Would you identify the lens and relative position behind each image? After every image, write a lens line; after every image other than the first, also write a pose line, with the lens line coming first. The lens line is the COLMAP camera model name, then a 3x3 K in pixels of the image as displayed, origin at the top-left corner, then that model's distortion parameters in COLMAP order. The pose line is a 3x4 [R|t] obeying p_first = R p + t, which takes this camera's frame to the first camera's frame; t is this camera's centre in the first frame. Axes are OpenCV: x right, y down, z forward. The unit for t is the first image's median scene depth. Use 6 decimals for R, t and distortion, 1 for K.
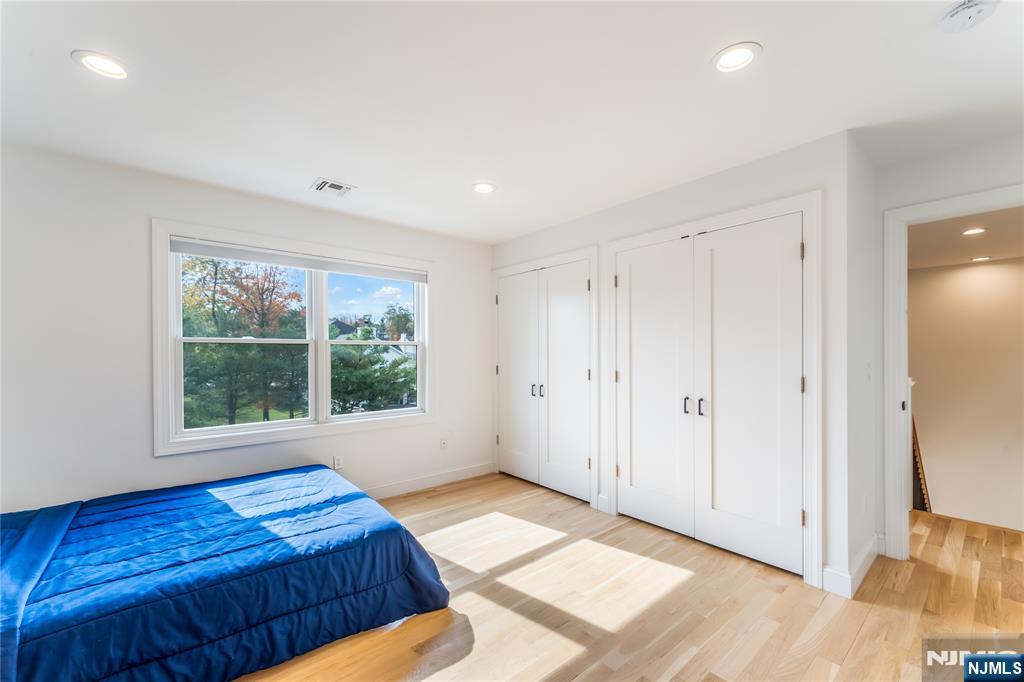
lens RADIAL K [[410.7, 0, 509.0], [0, 410.7, 350.1], [0, 0, 1]] dist [0.000474, -0.000043]
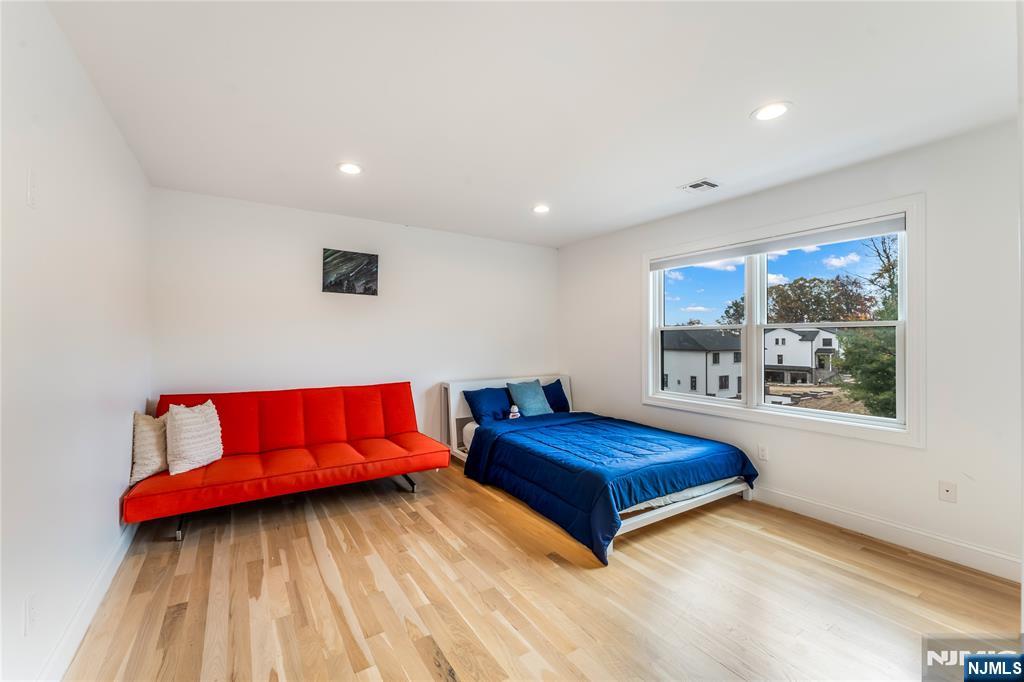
lens RADIAL K [[410.7, 0, 506.5], [0, 410.7, 338.5], [0, 0, 1]] dist [0.000474, -0.000043]
pose [[-0.122799, 0.002735, -0.992428, 0.563898], [0.006467, 0.999977, 0.001956, 0.002132], [0.992411, -0.006178, -0.122814, 0.496203]]
